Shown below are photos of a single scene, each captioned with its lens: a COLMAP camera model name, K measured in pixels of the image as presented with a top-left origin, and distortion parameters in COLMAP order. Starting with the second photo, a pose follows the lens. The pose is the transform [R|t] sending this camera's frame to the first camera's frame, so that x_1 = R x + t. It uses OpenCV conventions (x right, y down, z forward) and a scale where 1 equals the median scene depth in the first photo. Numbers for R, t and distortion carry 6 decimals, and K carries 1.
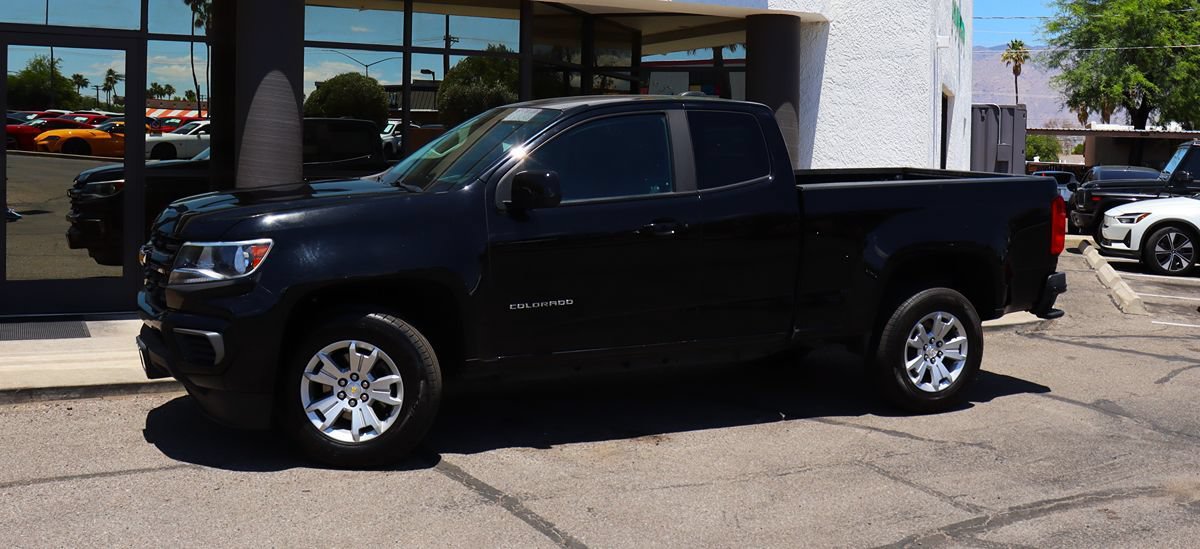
lens RADIAL K [[1224.7, 0, 668.3], [0, 1224.7, 157.2], [0, 0, 1]] dist [-0.132032, 0.033877]
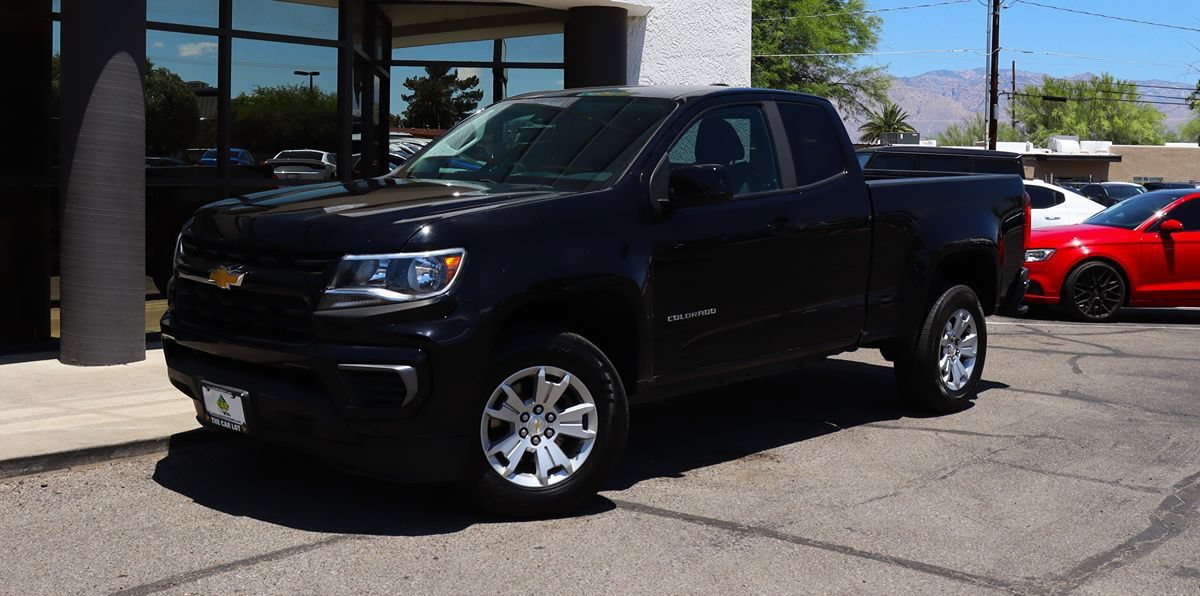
lens RADIAL K [[1315.3, 0, 622.7], [0, 1315.3, 196.2], [0, 0, 1]] dist [-0.127362, 0.018792]
pose [[0.936838, -0.011883, 0.349562, -0.441315], [0.005287, 0.999790, 0.019819, 0.012885], [-0.349724, -0.016719, 0.936704, 0.106635]]
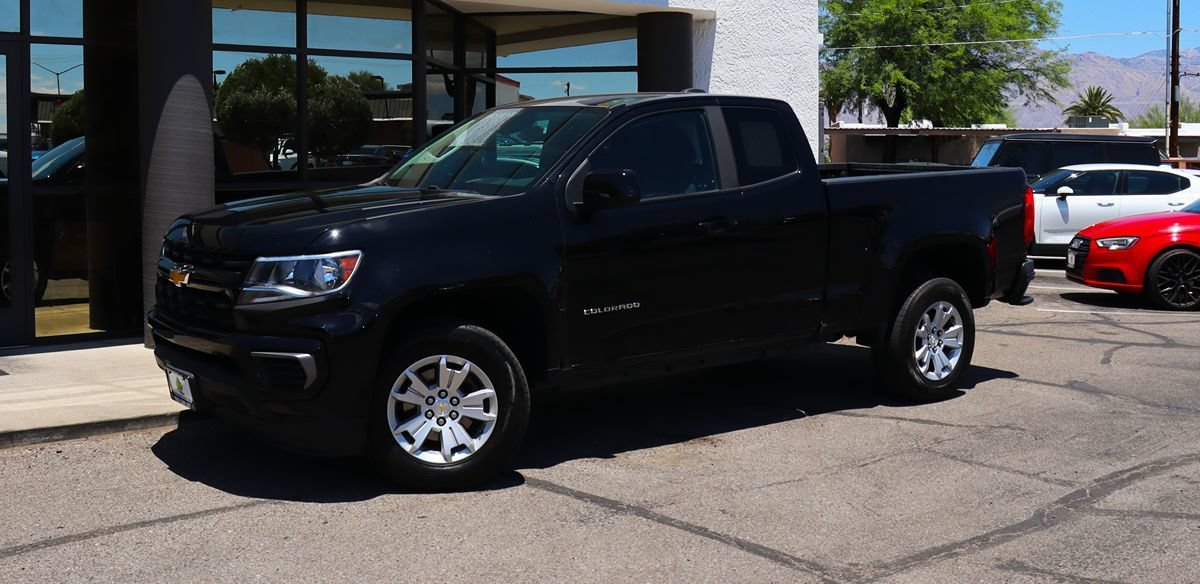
lens RADIAL K [[1269.2, 0, 599.6], [0, 1269.2, 196.0], [0, 0, 1]] dist [-0.131879, 0.015645]
pose [[0.984900, -0.028403, 0.170778, -0.256034], [0.024266, 0.999361, 0.026260, 0.004322], [-0.171414, -0.021719, 0.984960, 0.013063]]
